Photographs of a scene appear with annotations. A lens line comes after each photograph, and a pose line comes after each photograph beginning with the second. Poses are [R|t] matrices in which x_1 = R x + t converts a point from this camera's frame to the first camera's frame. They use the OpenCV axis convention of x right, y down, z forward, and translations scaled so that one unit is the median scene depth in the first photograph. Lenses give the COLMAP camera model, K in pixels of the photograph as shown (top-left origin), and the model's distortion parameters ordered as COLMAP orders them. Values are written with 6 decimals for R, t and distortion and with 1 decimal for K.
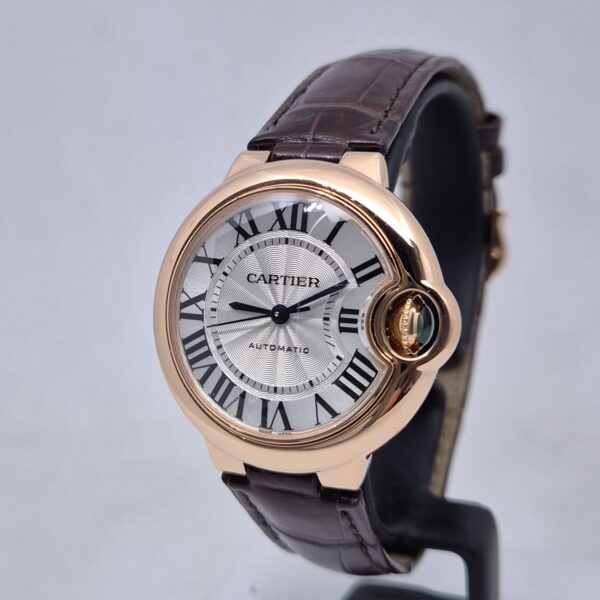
lens RADIAL K [[1235.0, 0, 279.4], [0, 1235.0, 291.1], [0, 0, 1]] dist [0.372898, 0.000000]
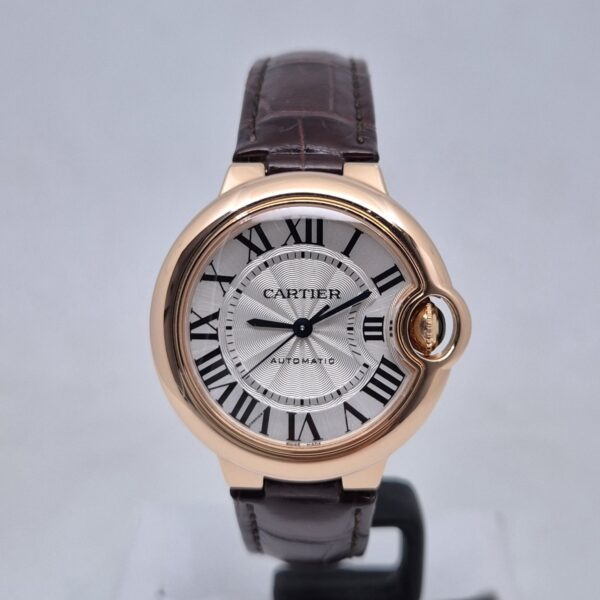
lens RADIAL K [[1235.0, 0, 302.2], [0, 1235.0, 300.6], [0, 0, 1]] dist [0.372898, 0.000000]
pose [[0.931096, -0.080706, 0.355735, -0.354656], [0.062648, 0.996107, 0.062016, -0.065507], [-0.359355, -0.035457, 0.932527, 0.058273]]
